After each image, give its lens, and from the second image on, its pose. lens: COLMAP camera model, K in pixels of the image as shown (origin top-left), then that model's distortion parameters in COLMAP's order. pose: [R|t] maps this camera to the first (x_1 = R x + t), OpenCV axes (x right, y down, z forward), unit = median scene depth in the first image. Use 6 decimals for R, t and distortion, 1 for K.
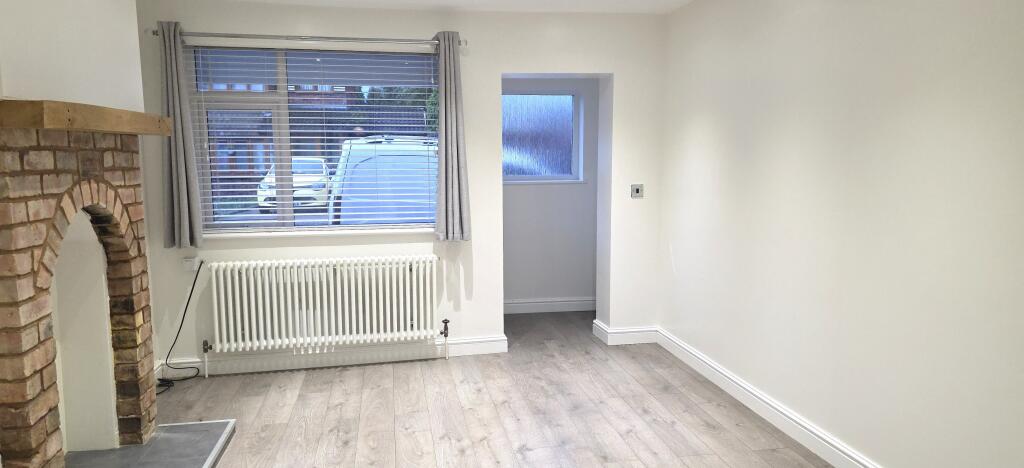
lens RADIAL K [[689.0, 0, 512.0], [0, 689.0, 234.0], [0, 0, 1]] dist [0.067288, -0.069919]
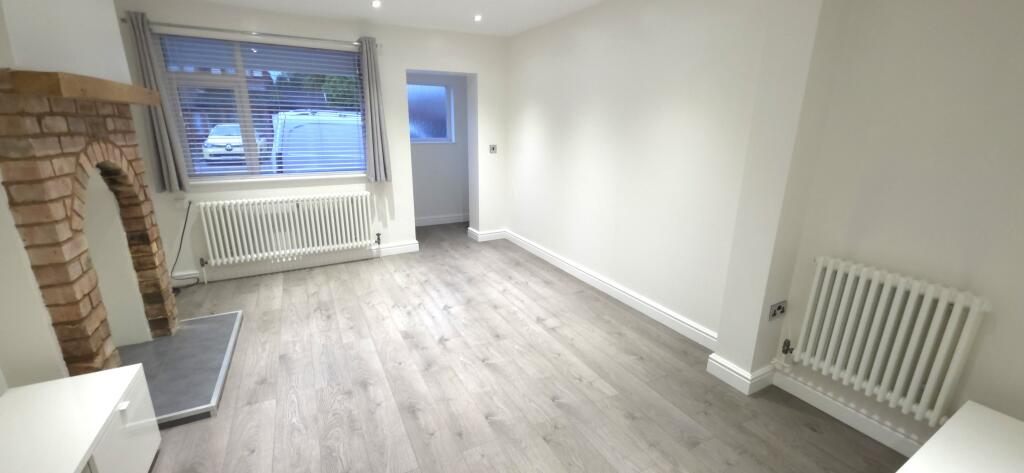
lens RADIAL K [[406.2, 0, 512.0], [0, 406.2, 236.5], [0, 0, 1]] dist [0.000130, -0.000143]
pose [[0.950564, -0.065783, 0.303481, -0.098611], [0.018827, 0.987715, 0.155128, -0.005557], [-0.309958, -0.141745, 0.940125, 0.048862]]
